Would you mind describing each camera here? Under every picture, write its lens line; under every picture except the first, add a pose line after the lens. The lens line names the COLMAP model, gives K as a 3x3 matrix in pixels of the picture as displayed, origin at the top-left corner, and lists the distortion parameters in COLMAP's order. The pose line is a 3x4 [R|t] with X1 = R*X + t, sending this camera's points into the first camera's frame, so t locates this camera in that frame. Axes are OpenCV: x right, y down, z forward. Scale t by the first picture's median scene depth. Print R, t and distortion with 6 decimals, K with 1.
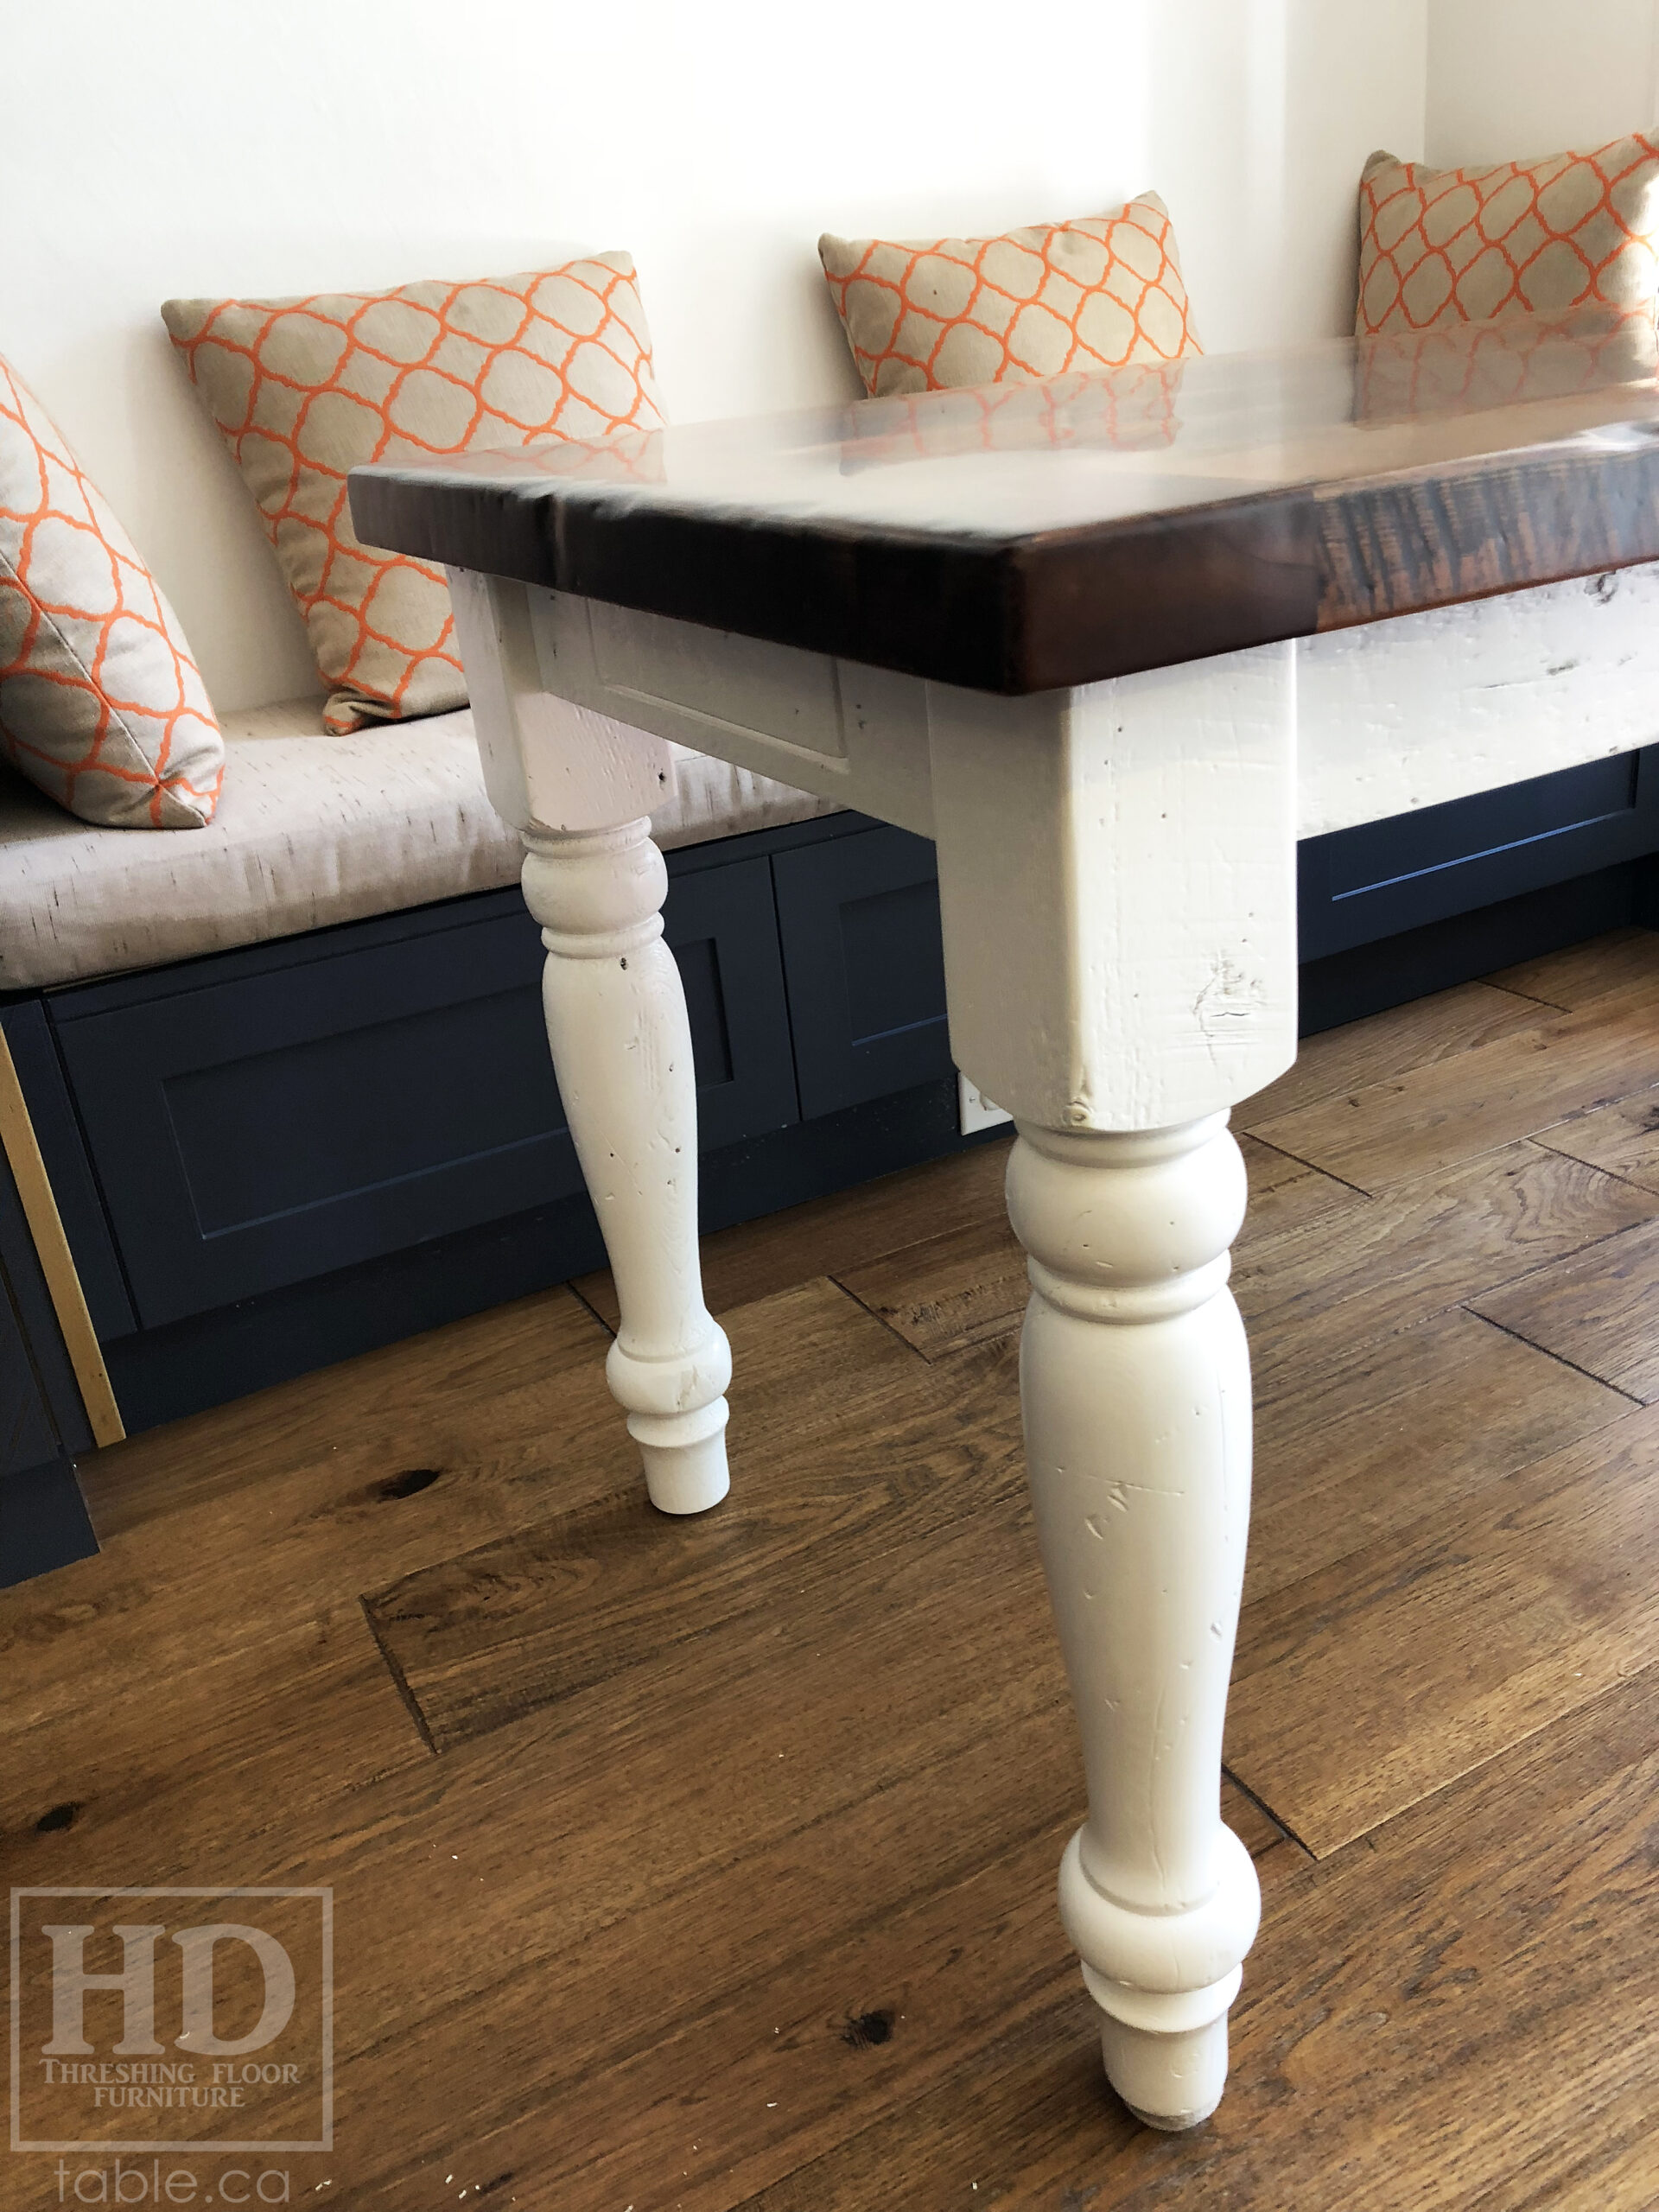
lens RADIAL K [[1828.9, 0, 851.9], [0, 1828.9, 1088.5], [0, 0, 1]] dist [0.032458, -0.033703]
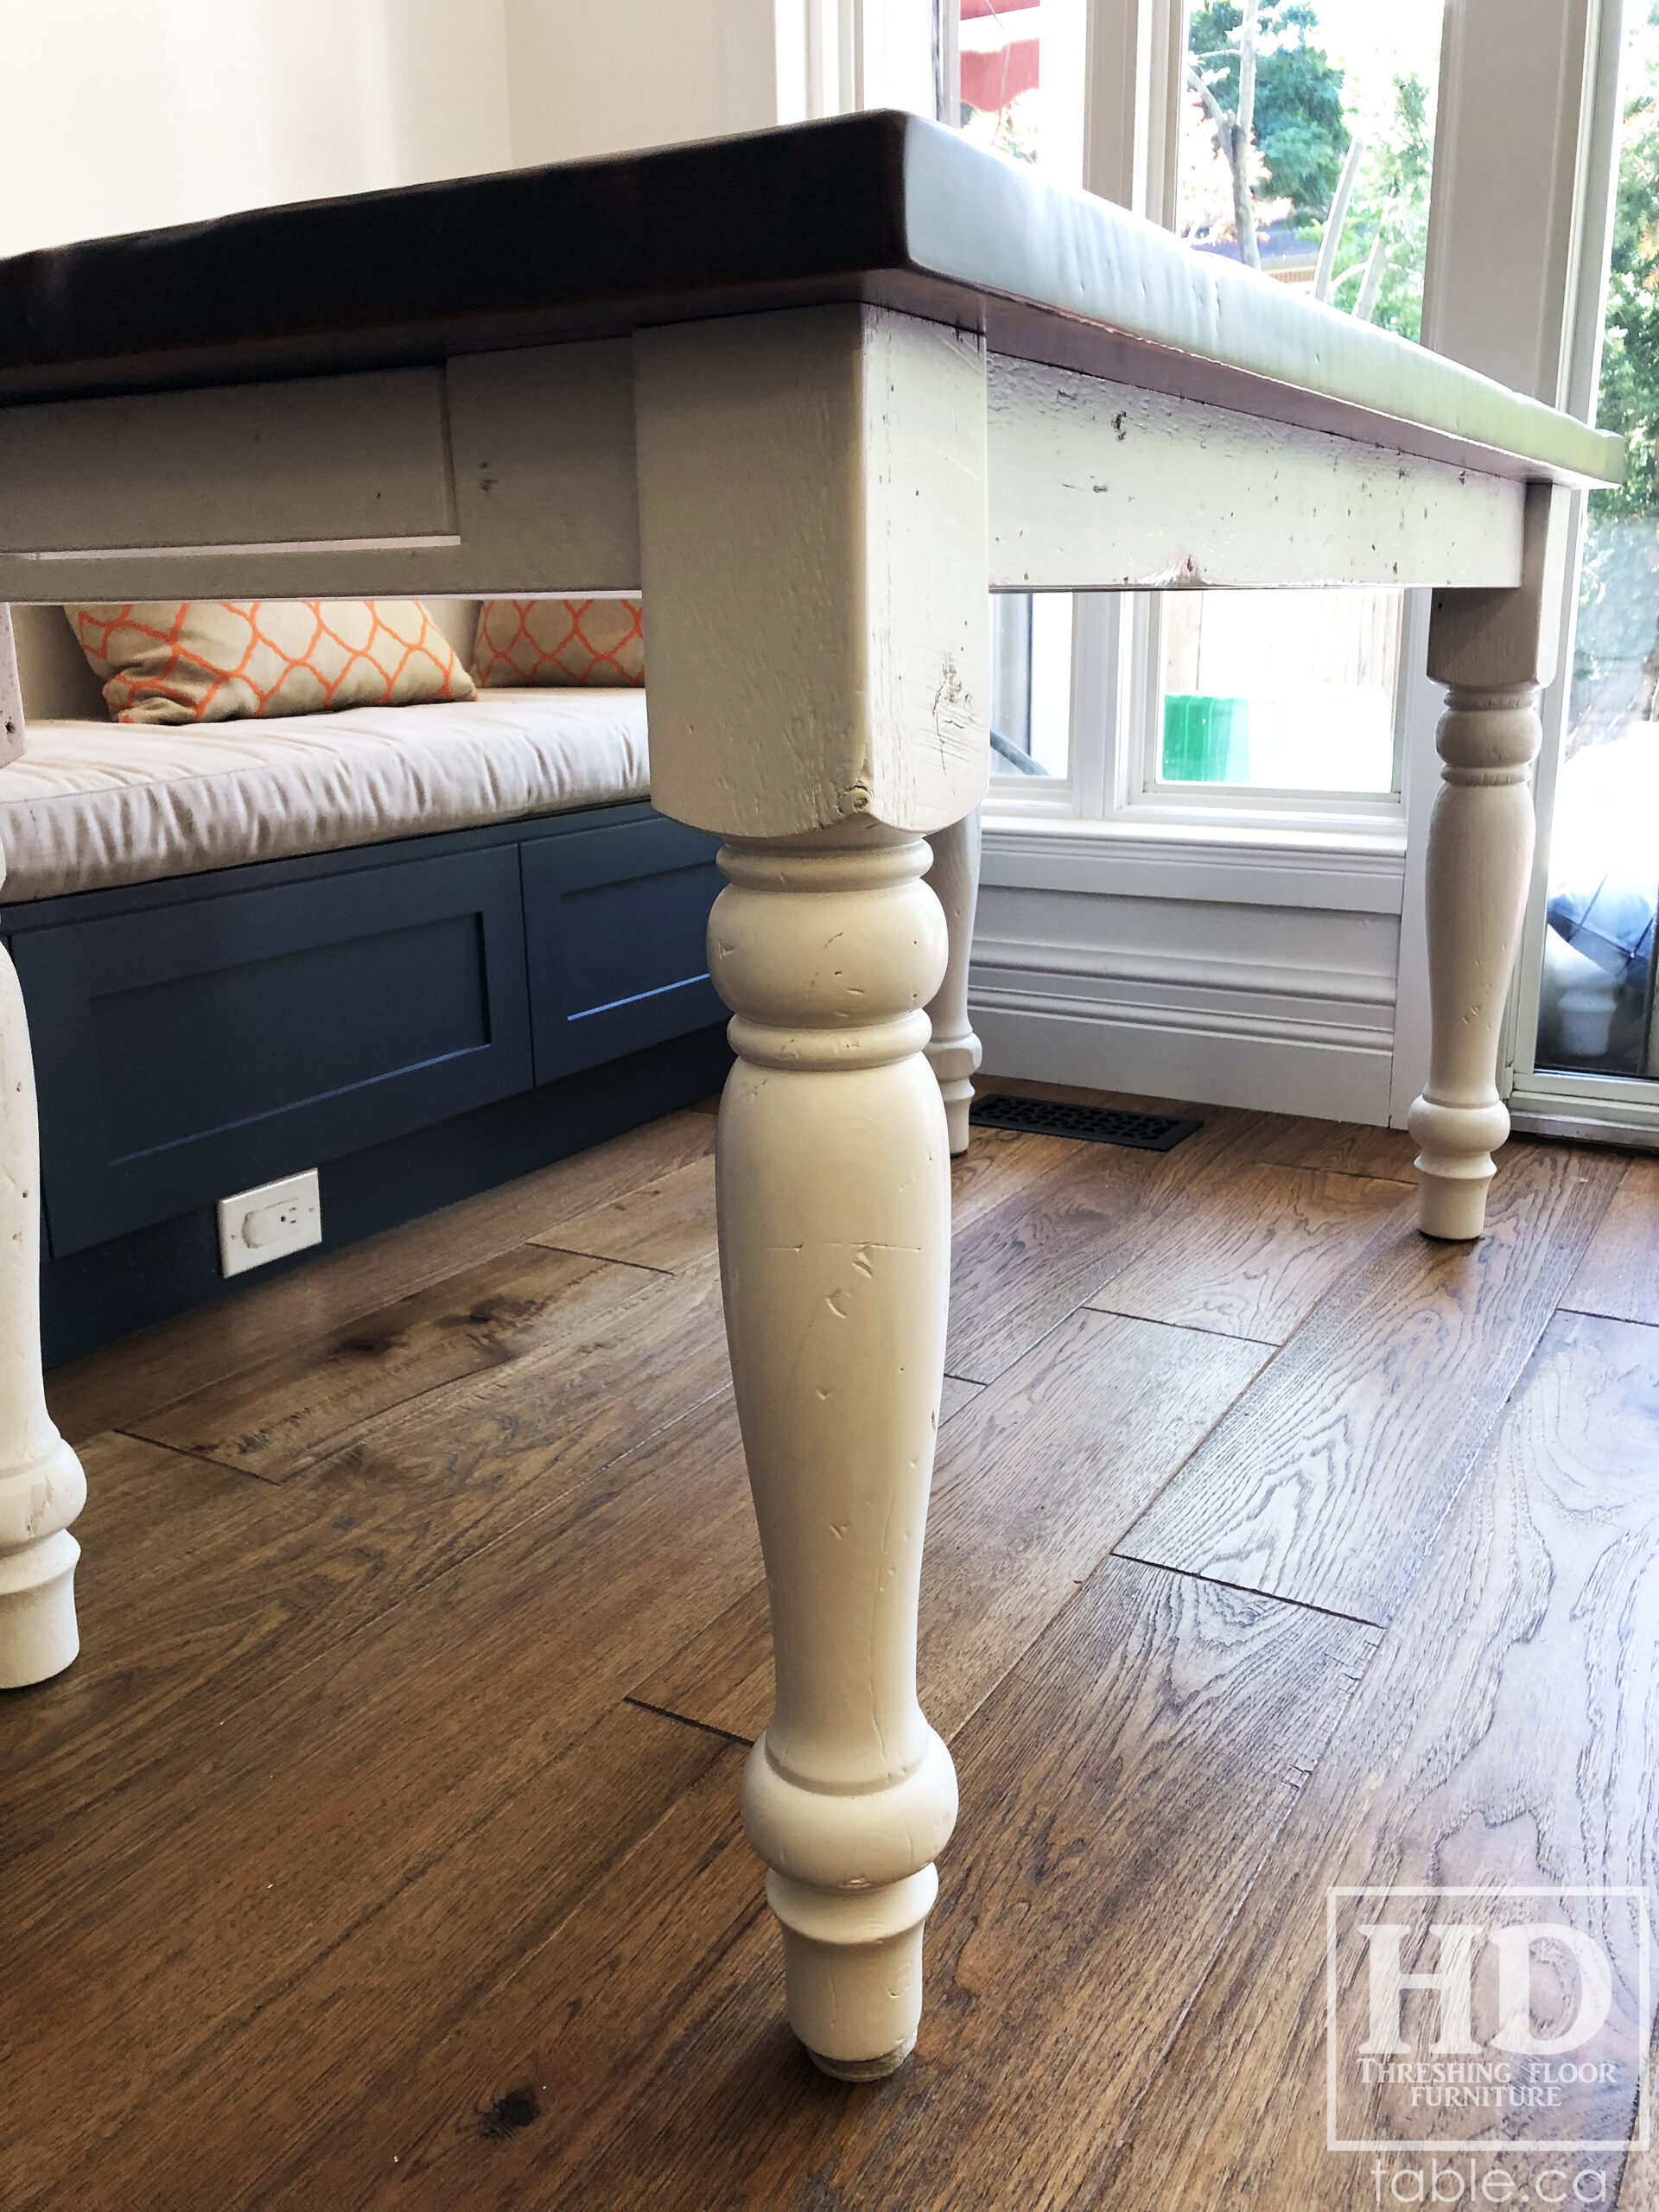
lens RADIAL K [[1828.9, 0, 853.6], [0, 1828.9, 1081.4], [0, 0, 1]] dist [0.032458, -0.033703]
pose [[0.855972, -0.051289, 0.514472, -0.183205], [0.143623, 0.979492, -0.141310, 0.141241], [-0.496674, 0.194847, 0.845783, 0.099211]]
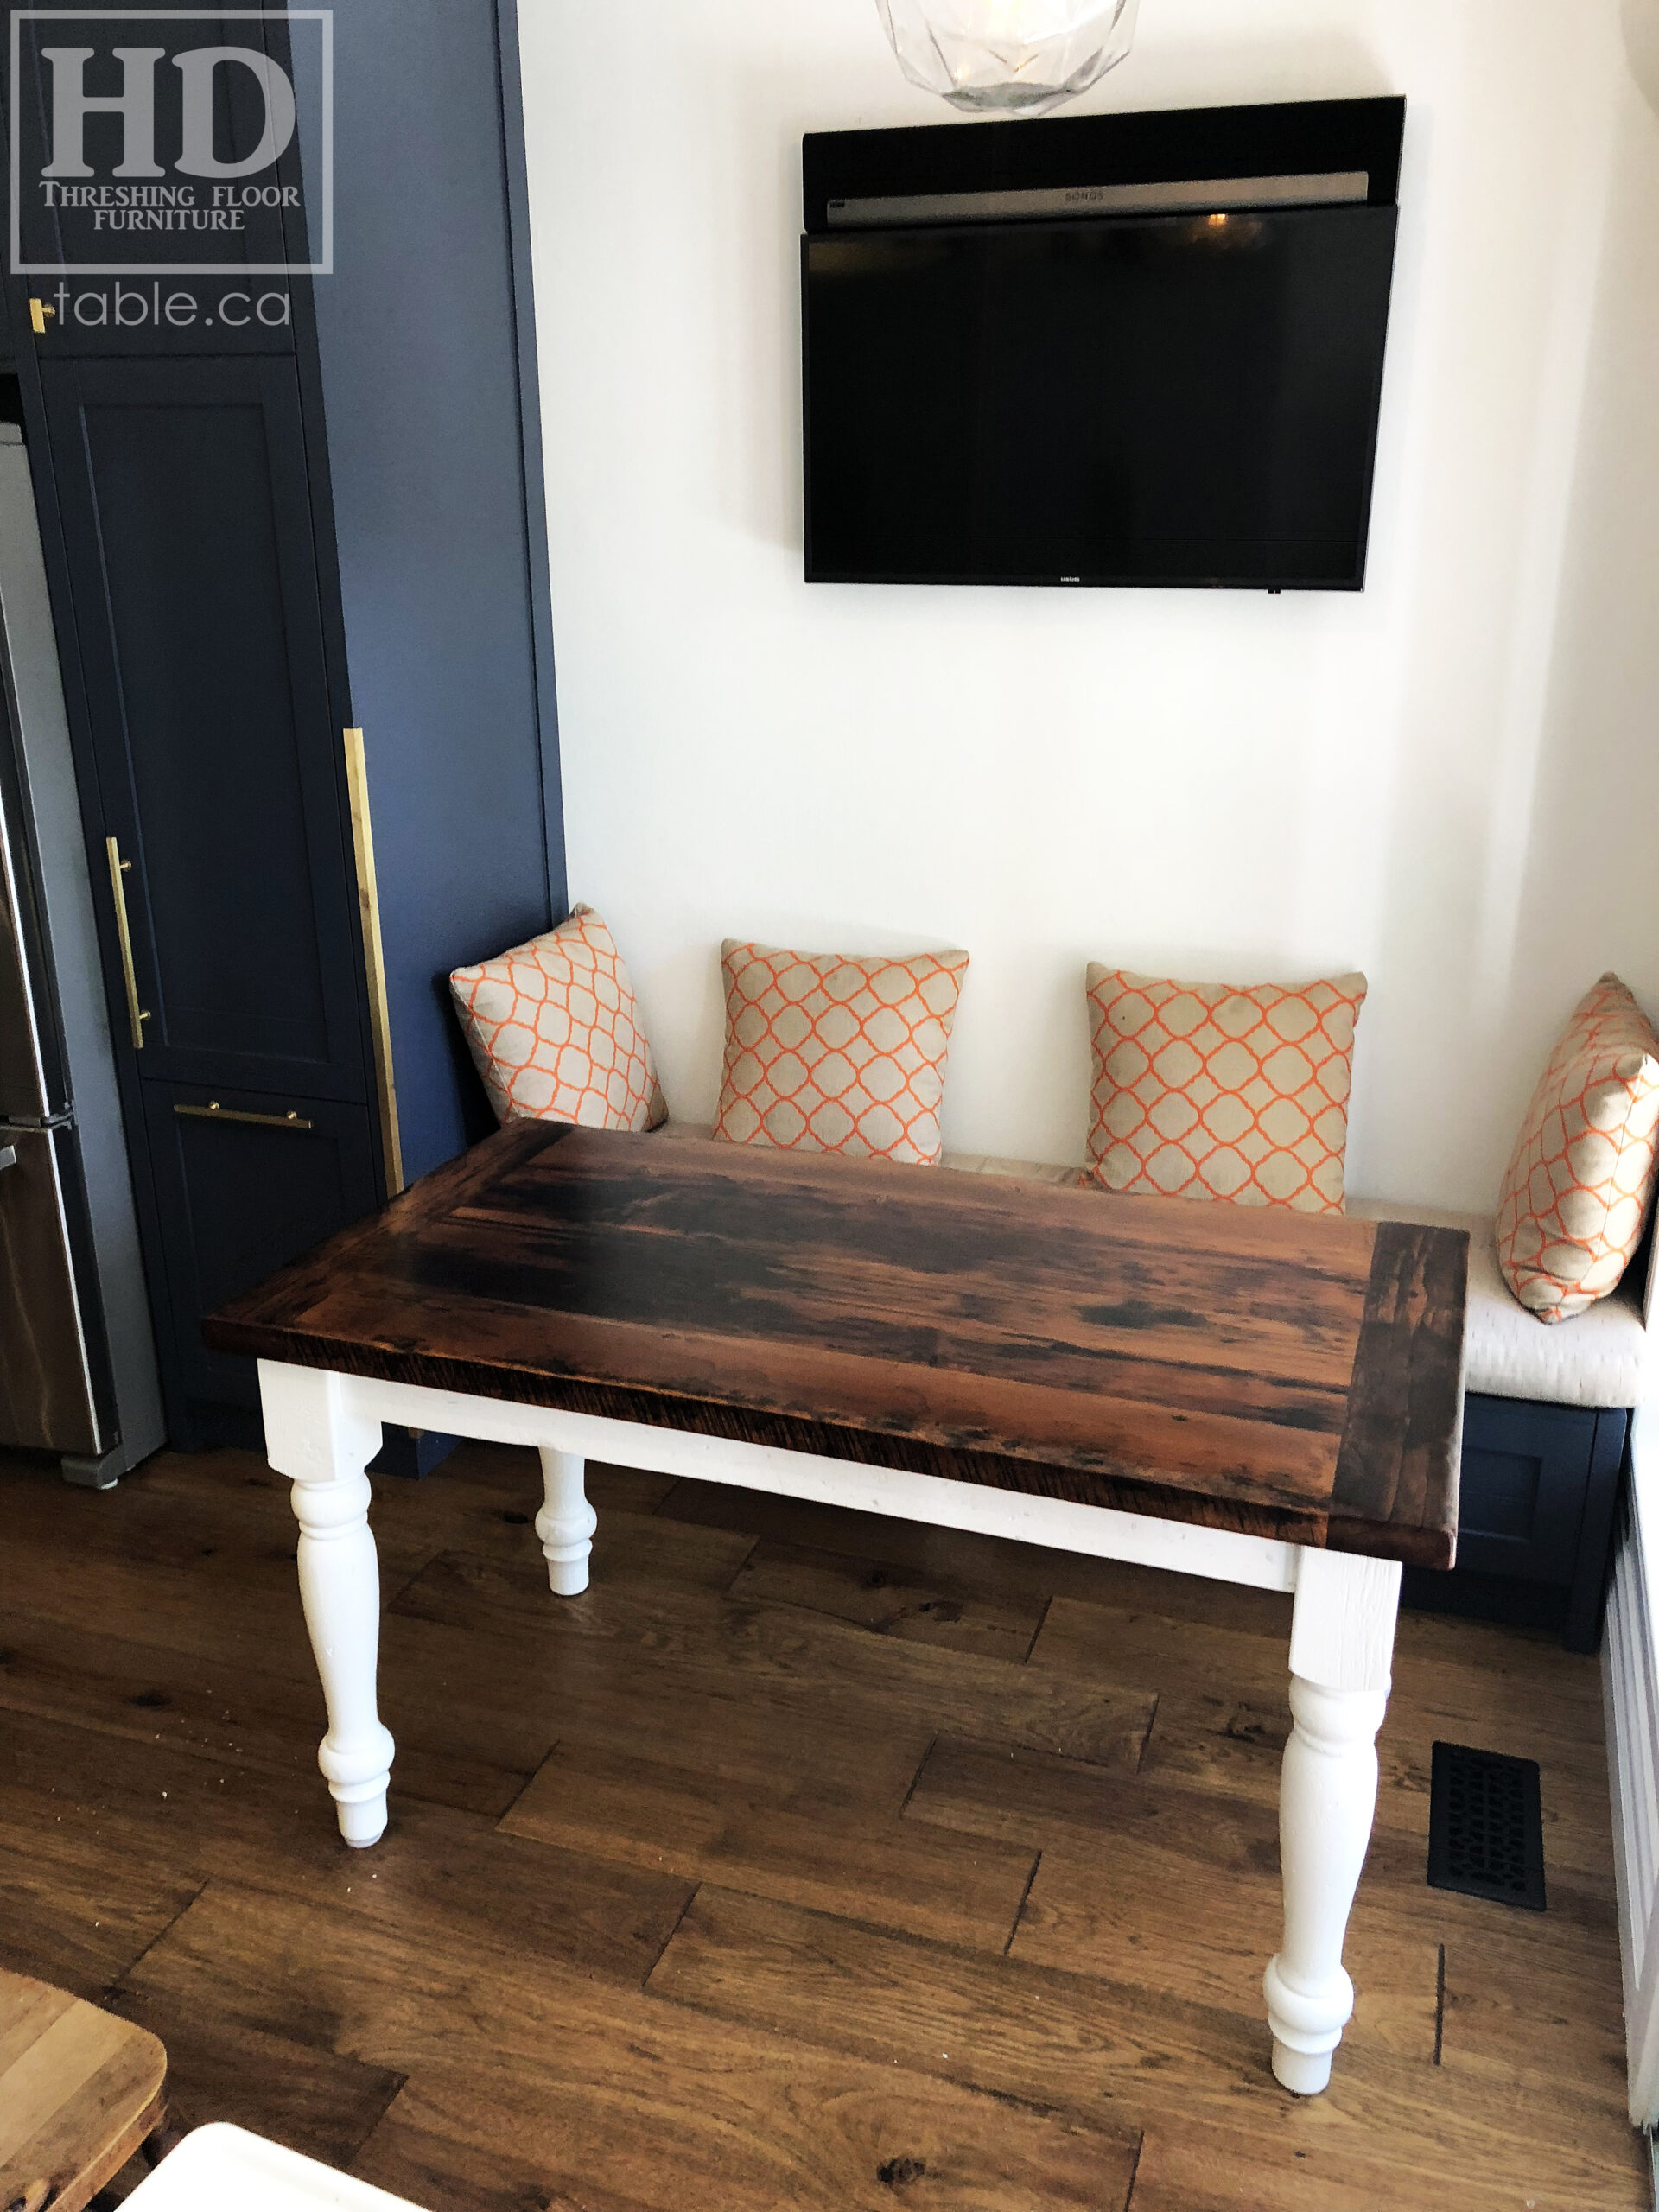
lens RADIAL K [[1828.9, 0, 813.5], [0, 1828.9, 1104.9], [0, 0, 1]] dist [0.032458, -0.033703]
pose [[0.655557, 0.324115, -0.682052, 1.374700], [-0.349205, 0.930946, 0.106751, -0.624698], [0.669553, 0.168194, 0.723471, -0.427798]]
